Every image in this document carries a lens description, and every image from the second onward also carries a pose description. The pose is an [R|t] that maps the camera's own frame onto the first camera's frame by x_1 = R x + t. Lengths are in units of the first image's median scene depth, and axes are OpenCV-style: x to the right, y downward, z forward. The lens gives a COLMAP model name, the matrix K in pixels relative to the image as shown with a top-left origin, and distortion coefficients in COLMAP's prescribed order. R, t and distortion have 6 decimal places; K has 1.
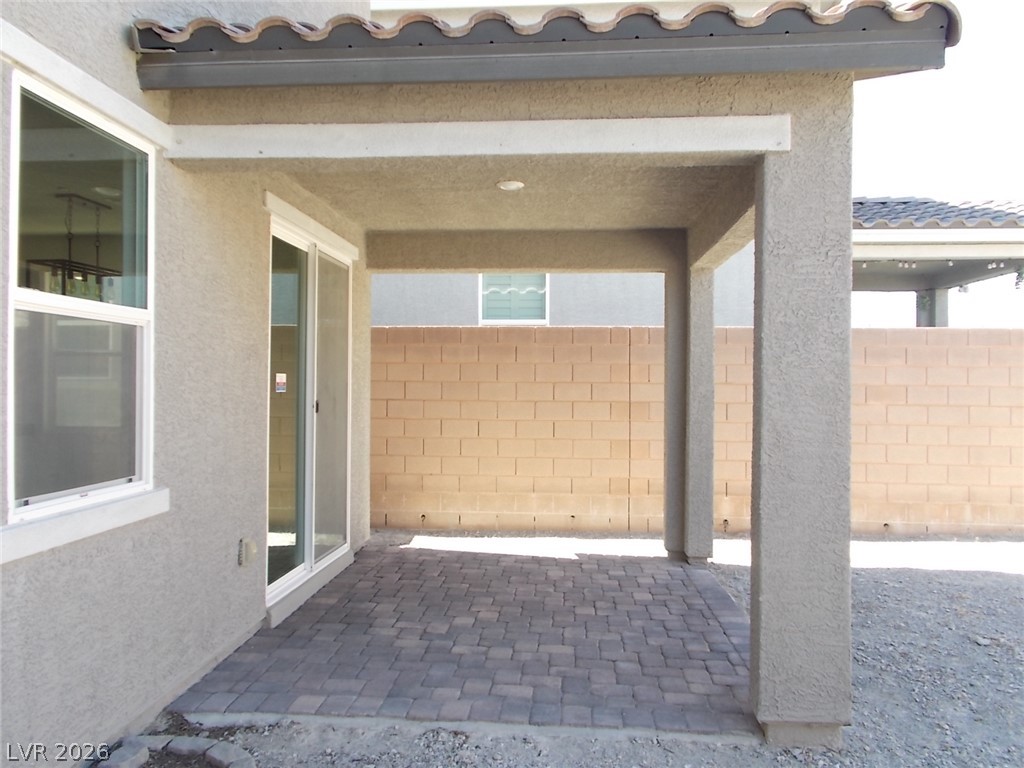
lens RADIAL K [[803.6, 0, 511.6], [0, 803.6, 373.9], [0, 0, 1]] dist [0.033419, -0.010674]
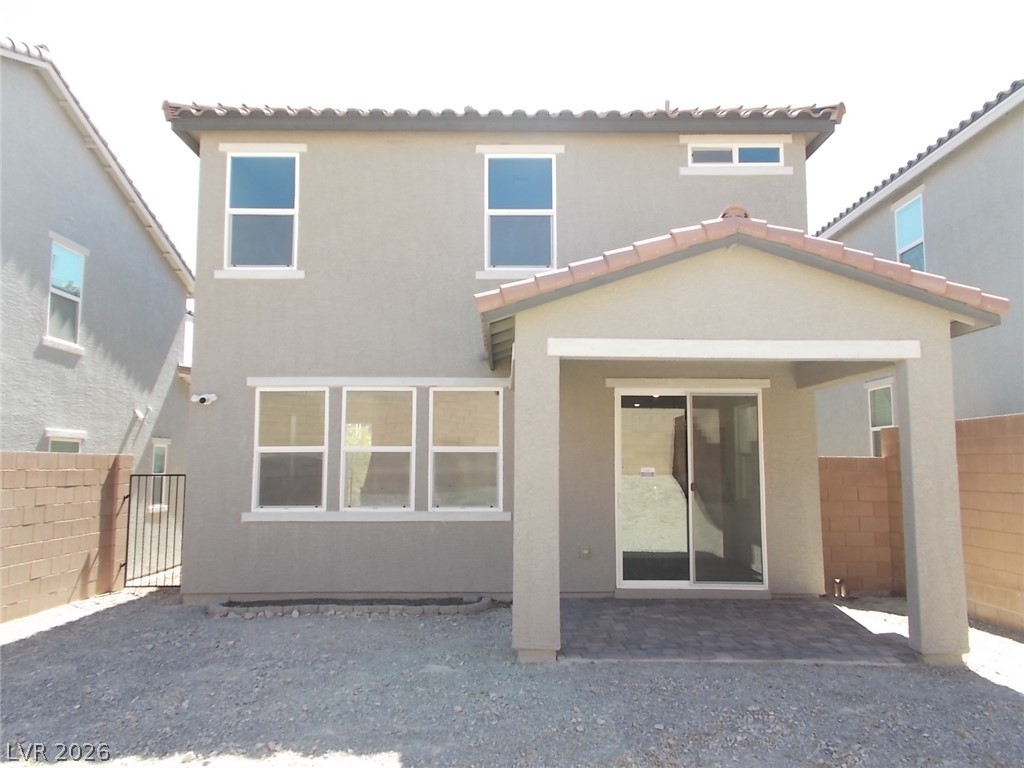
lens RADIAL K [[799.9, 0, 510.2], [0, 799.9, 378.3], [0, 0, 1]] dist [0.047614, -0.041385]
pose [[0.091734, -0.116259, -0.988974, 1.620478], [0.009500, 0.993218, -0.115877, 0.006567], [0.995738, 0.001234, 0.092216, 0.545230]]
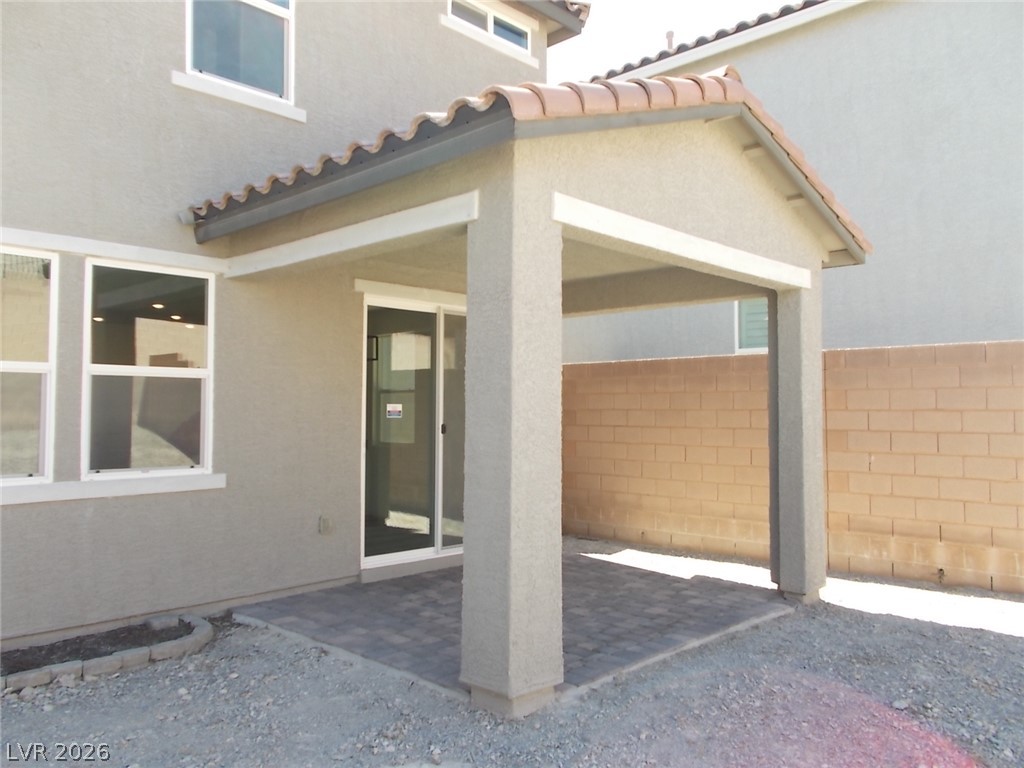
lens RADIAL K [[799.9, 0, 510.2], [0, 799.9, 378.3], [0, 0, 1]] dist [0.047614, -0.041385]
pose [[0.770507, -0.033695, -0.636541, 0.791469], [0.012290, 0.999202, -0.038016, 0.010086], [0.637314, 0.021468, 0.770305, 0.064739]]
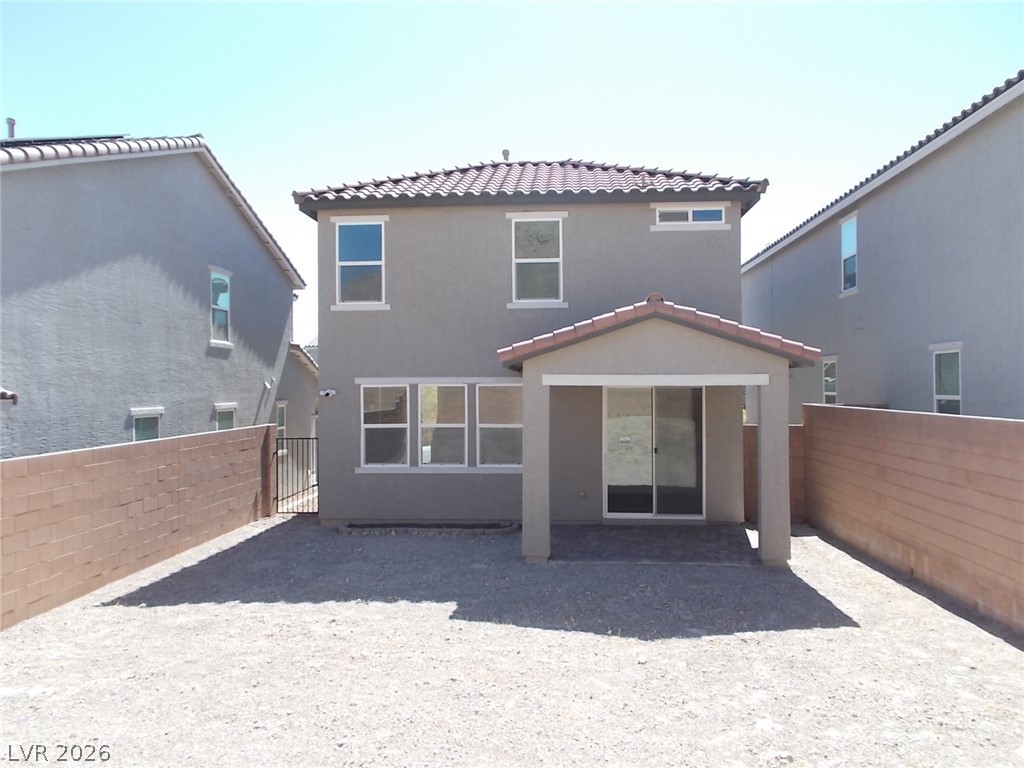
lens RADIAL K [[786.2, 0, 512.0], [0, 786.2, 384.0], [0, 0, 1]] dist [0.006223, 0.004561]
pose [[0.016864, -0.012252, -0.999783, 2.494701], [0.015571, 0.999807, -0.011990, -0.163965], [0.999737, -0.015365, 0.017052, 0.610220]]
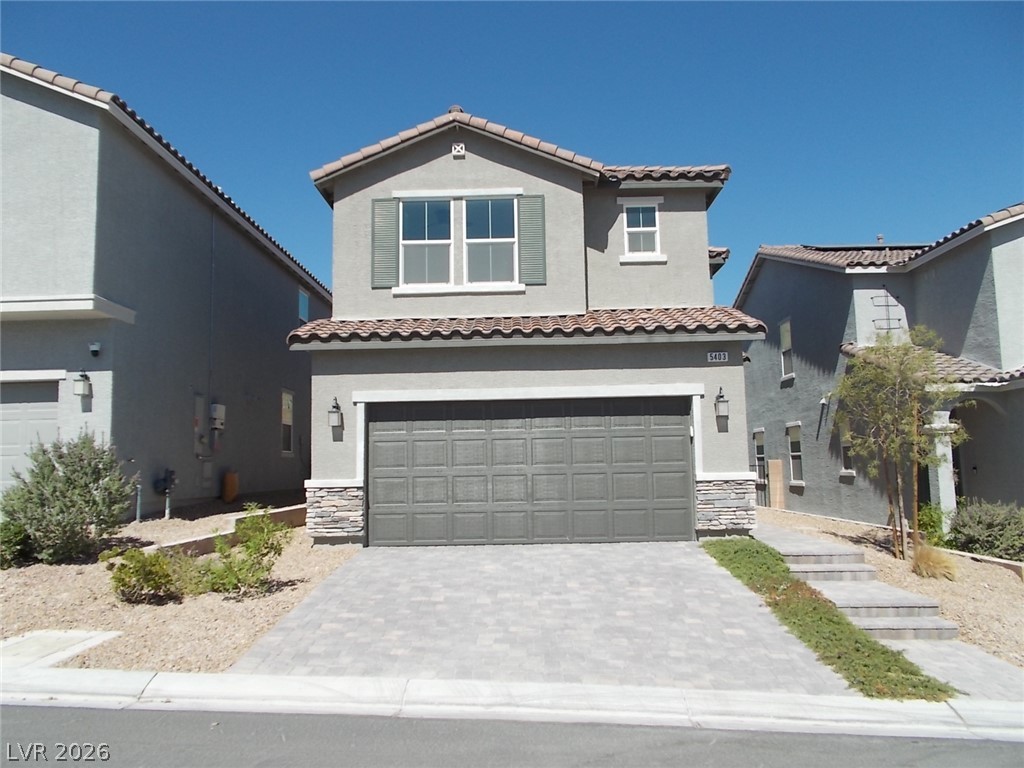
lens RADIAL K [[799.9, 0, 510.2], [0, 799.9, 378.3], [0, 0, 1]] dist [0.047614, -0.041385]
pose [[-0.063620, 0.112726, 0.991587, -5.477117], [0.001449, 0.993609, -0.112863, 0.122321], [-0.997973, -0.005744, -0.063377, 1.273690]]
